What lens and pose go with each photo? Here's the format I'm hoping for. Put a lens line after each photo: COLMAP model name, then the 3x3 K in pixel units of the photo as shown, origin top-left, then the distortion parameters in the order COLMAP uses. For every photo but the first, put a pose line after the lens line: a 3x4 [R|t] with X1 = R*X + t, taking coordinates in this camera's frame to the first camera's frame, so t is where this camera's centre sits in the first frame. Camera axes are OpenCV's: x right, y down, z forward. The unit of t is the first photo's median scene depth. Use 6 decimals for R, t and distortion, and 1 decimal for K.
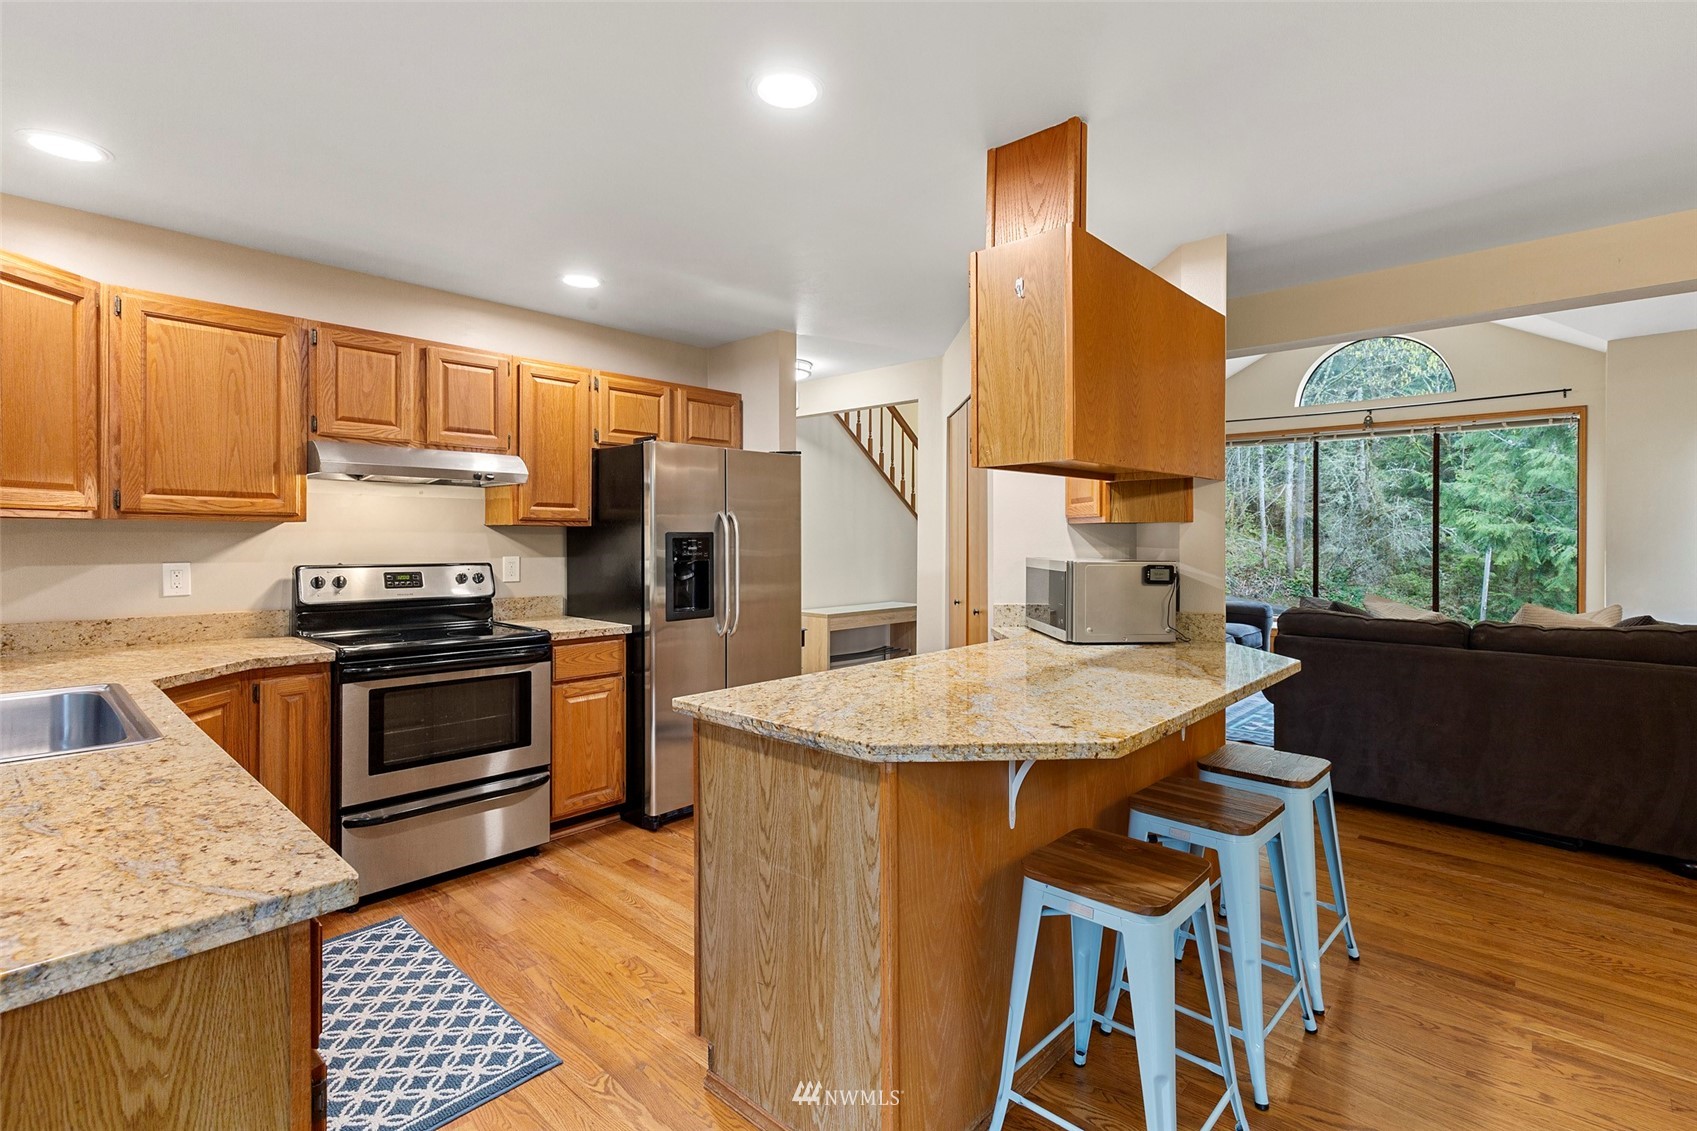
lens RADIAL K [[783.4, 0, 861.7], [0, 783.4, 542.0], [0, 0, 1]] dist [0.003512, 0.000976]
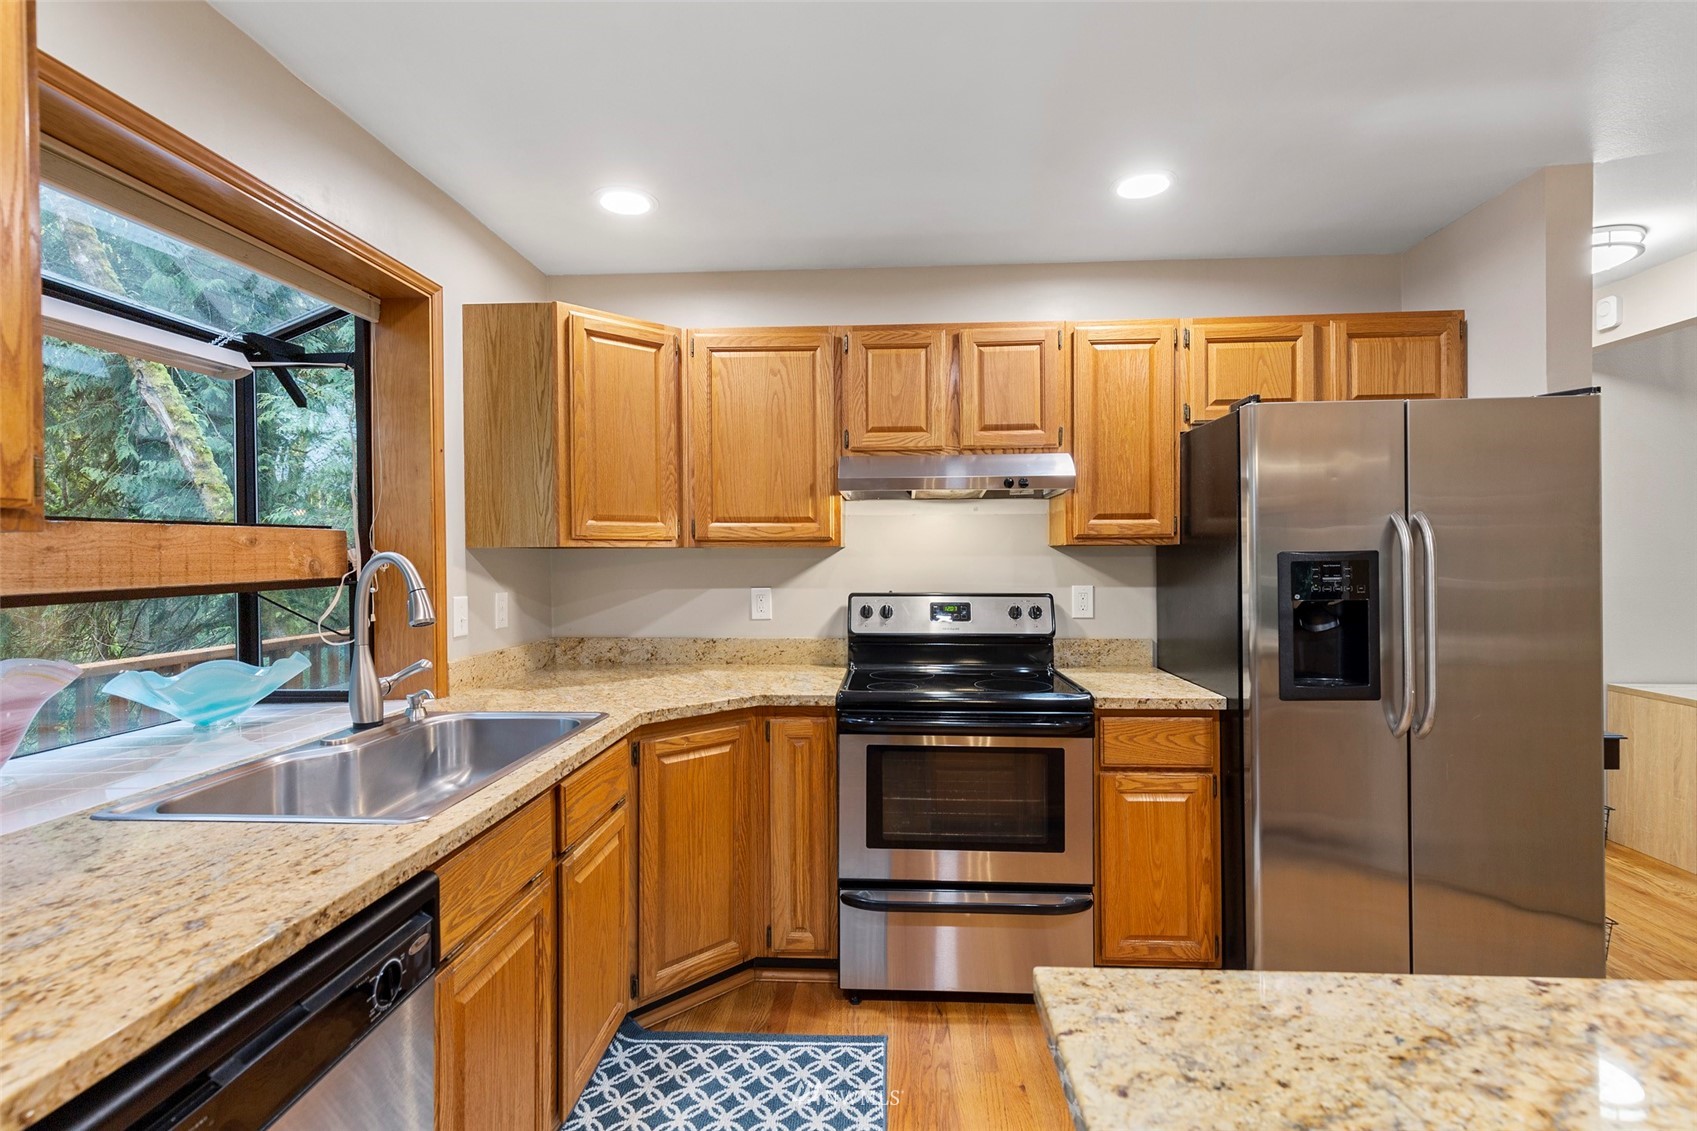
lens RADIAL K [[771.9, 0, 857.0], [0, 771.9, 561.2], [0, 0, 1]] dist [0.003966, 0.000141]
pose [[0.635639, -0.003823, -0.771977, 0.002810], [0.003951, 0.999991, -0.001699, -0.005594], [0.771976, -0.001970, 0.635648, 0.376227]]
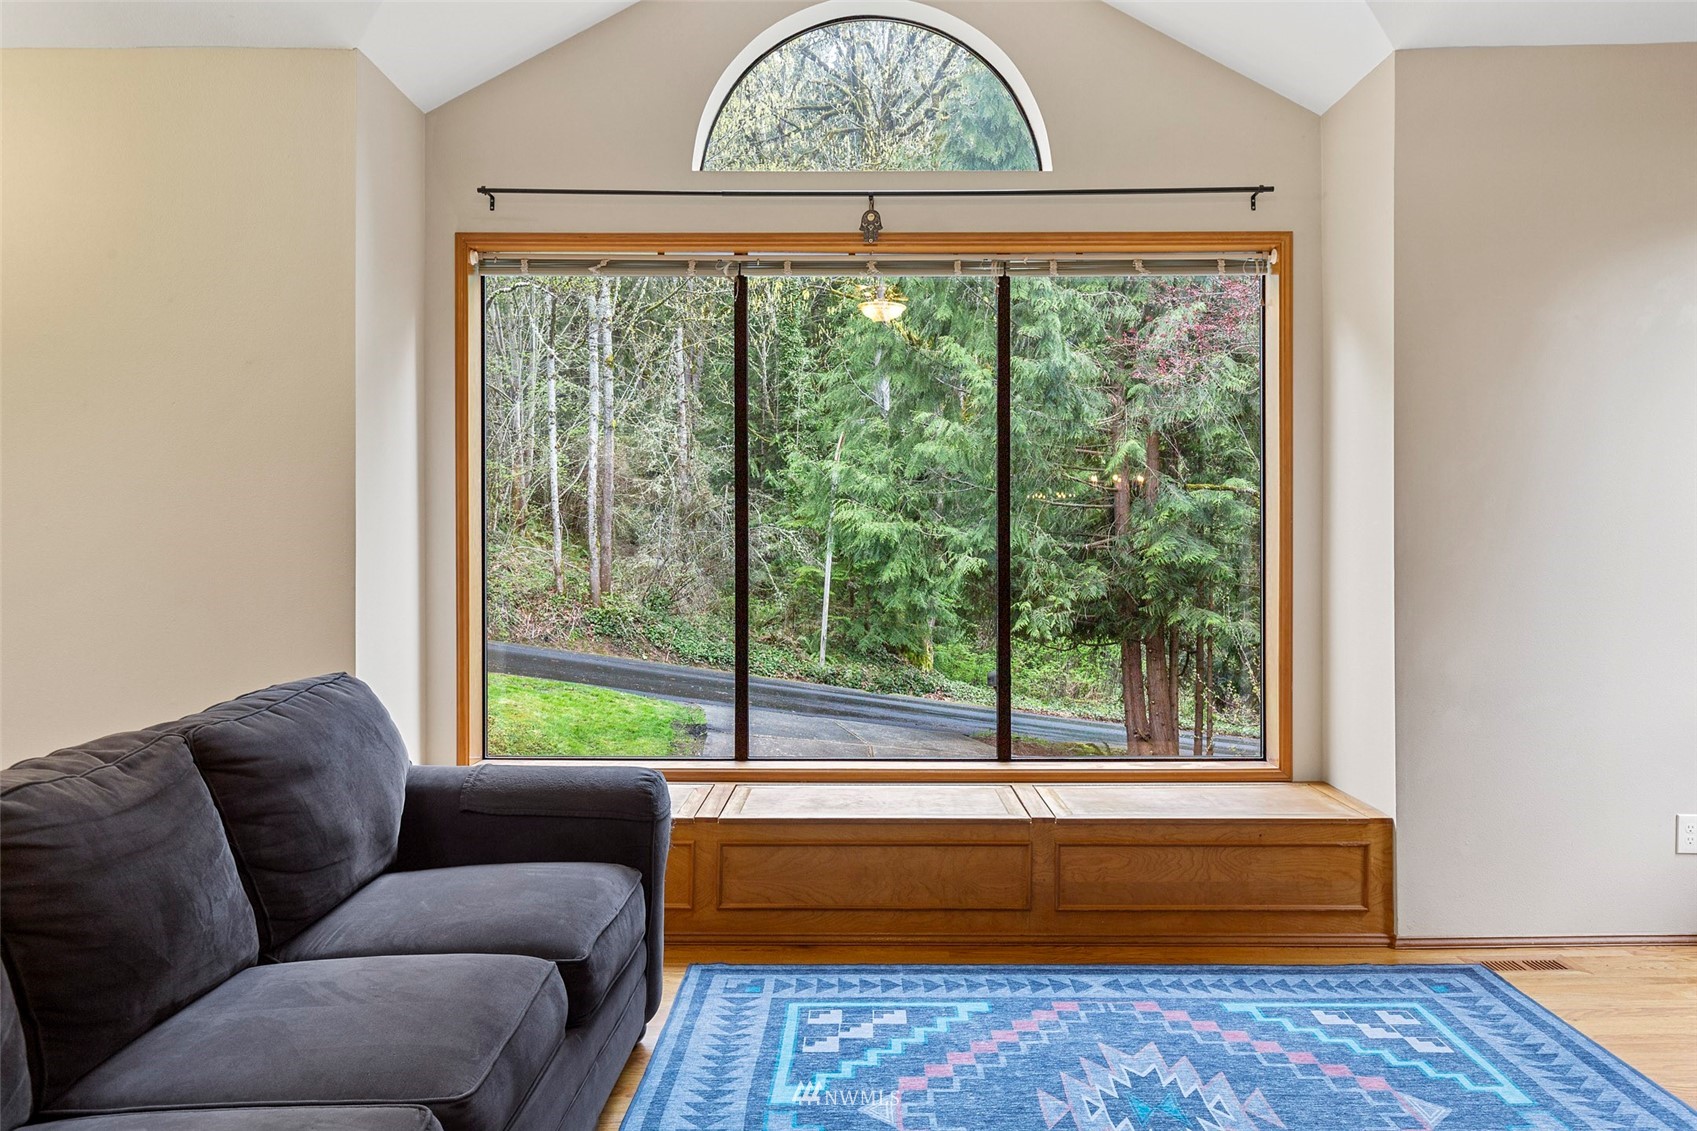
lens RADIAL K [[1174.1, 0, 857.2], [0, 1174.1, 547.9], [0, 0, 1]] dist [0.000880, -0.000495]
pose [[0.743861, -0.005090, 0.668315, 0.597915], [0.007866, 0.999968, -0.001139, 0.000271], [-0.668288, 0.006104, 0.743878, 1.324390]]
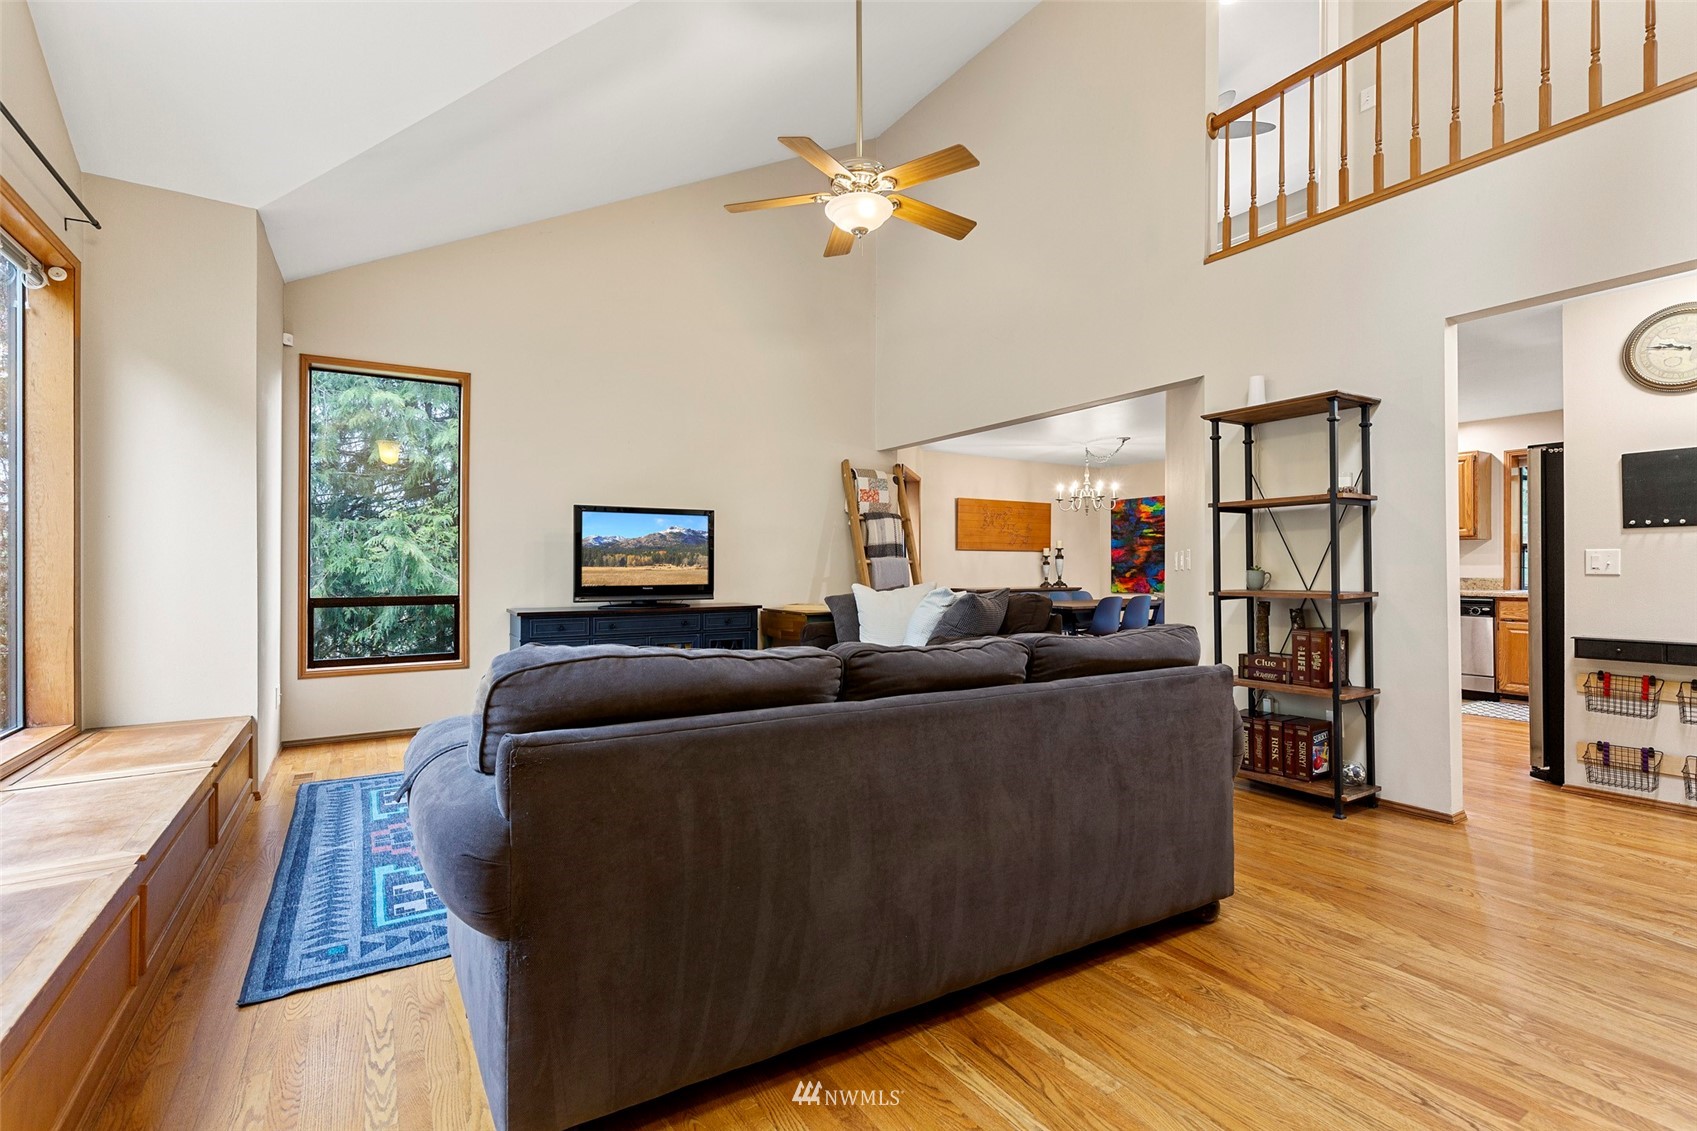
lens RADIAL K [[779.6, 0, 854.1], [0, 779.6, 565.1], [0, 0, 1]] dist [0.004433, 0.000405]
pose [[-0.963426, -0.000040, 0.267974, 0.588478], [0.001051, 0.999992, 0.003929, 0.040361], [-0.267972, 0.004067, -0.963418, 2.646135]]
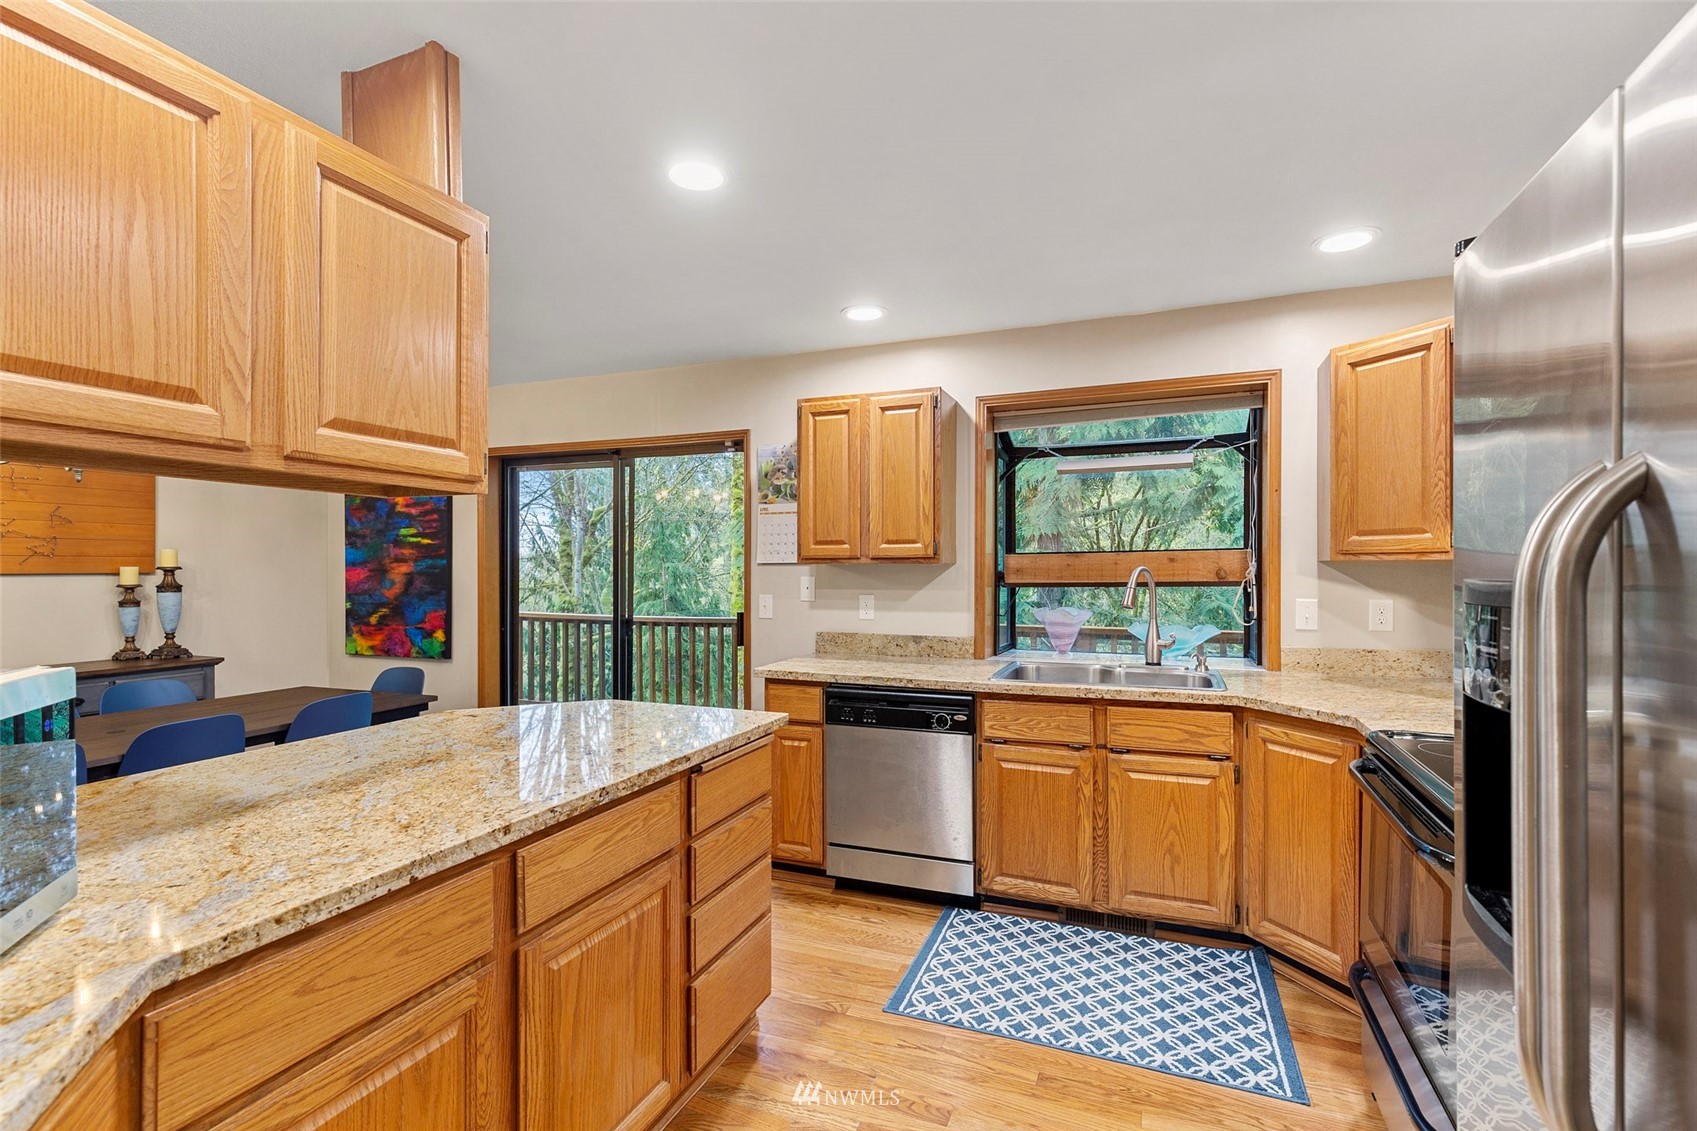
lens RADIAL K [[767.8, 0, 858.4], [0, 767.8, 569.6], [0, 0, 1]] dist [0.001620, -0.000181]
pose [[-0.935218, 0.002739, -0.354062, 0.040836], [-0.000966, 0.999947, 0.010286, -0.019200], [0.354071, 0.009961, -0.935165, 1.192534]]
